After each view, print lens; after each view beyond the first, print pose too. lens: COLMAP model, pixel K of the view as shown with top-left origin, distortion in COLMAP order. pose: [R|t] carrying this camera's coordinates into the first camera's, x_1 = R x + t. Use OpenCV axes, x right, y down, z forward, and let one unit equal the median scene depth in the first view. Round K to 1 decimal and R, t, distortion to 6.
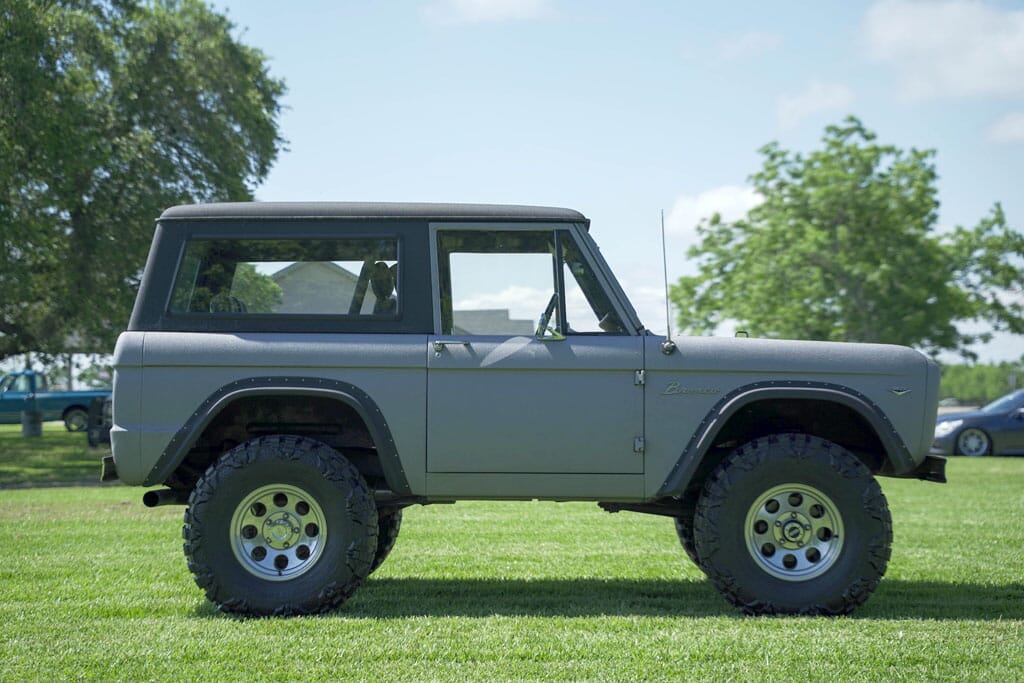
lens RADIAL K [[2050.1, 0, 514.5], [0, 2050.1, 381.2], [0, 0, 1]] dist [0.280651, -0.143655]
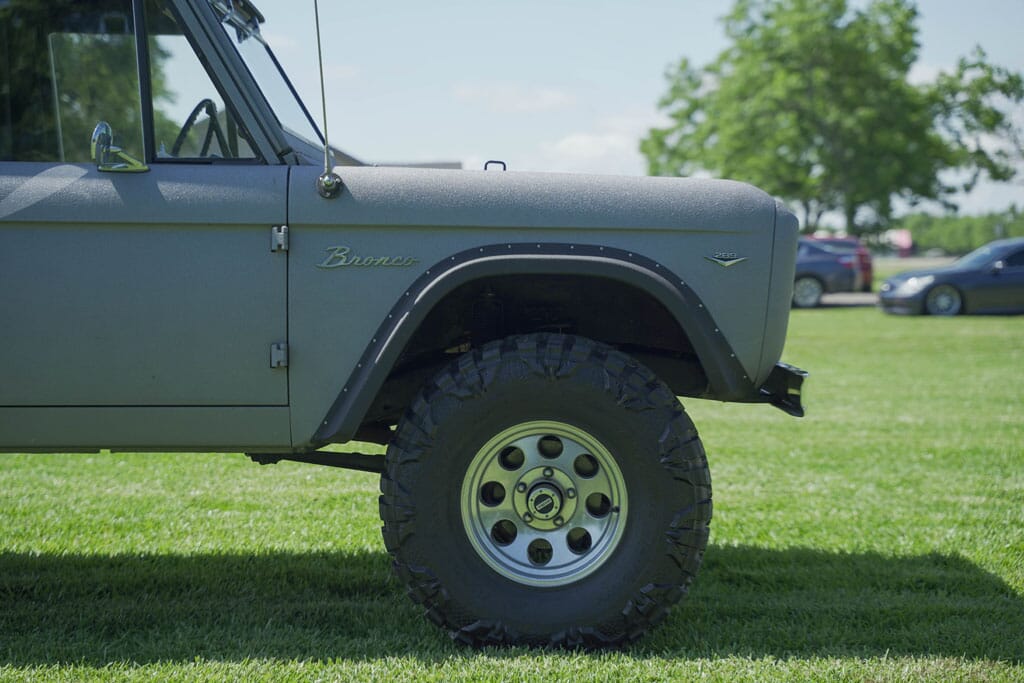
lens RADIAL K [[2027.5, 0, 507.9], [0, 2027.5, 395.5], [0, 0, 1]] dist [0.322308, -0.071053]
pose [[0.999982, -0.005731, 0.001637, 0.123043], [0.005586, 0.996974, 0.077535, -0.001927], [-0.002077, -0.077525, 0.996988, 0.424795]]
